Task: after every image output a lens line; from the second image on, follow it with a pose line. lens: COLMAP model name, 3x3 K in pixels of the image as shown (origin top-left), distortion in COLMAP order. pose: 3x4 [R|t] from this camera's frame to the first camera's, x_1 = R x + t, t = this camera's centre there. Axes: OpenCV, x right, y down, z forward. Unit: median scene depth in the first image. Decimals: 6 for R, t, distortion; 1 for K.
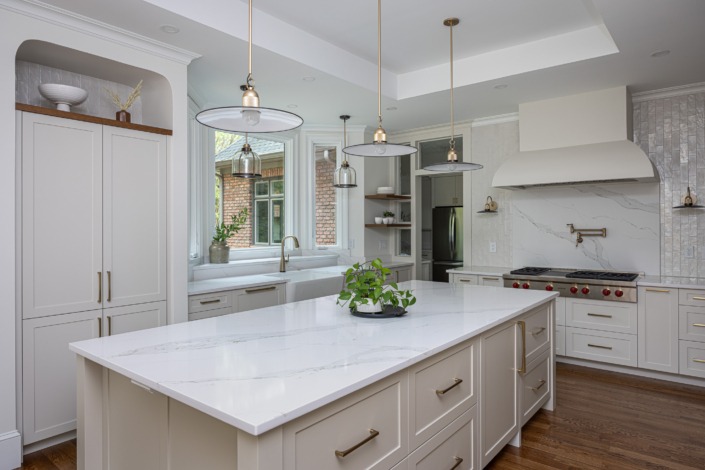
lens RADIAL K [[436.7, 0, 351.7], [0, 436.7, 225.8], [0, 0, 1]] dist [-0.004244, -0.001792]
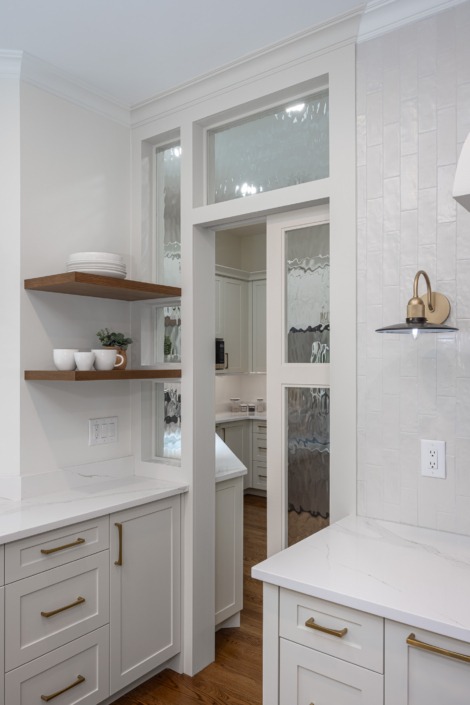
lens RADIAL K [[556.6, 0, 235.0], [0, 556.6, 352.5], [0, 0, 1]] dist [-0.001863, -0.001662]
pose [[0.999827, 0.004257, 0.018081, 0.174809], [-0.004012, 0.999900, -0.013555, -0.012082], [-0.018137, 0.013480, 0.999745, 0.592741]]
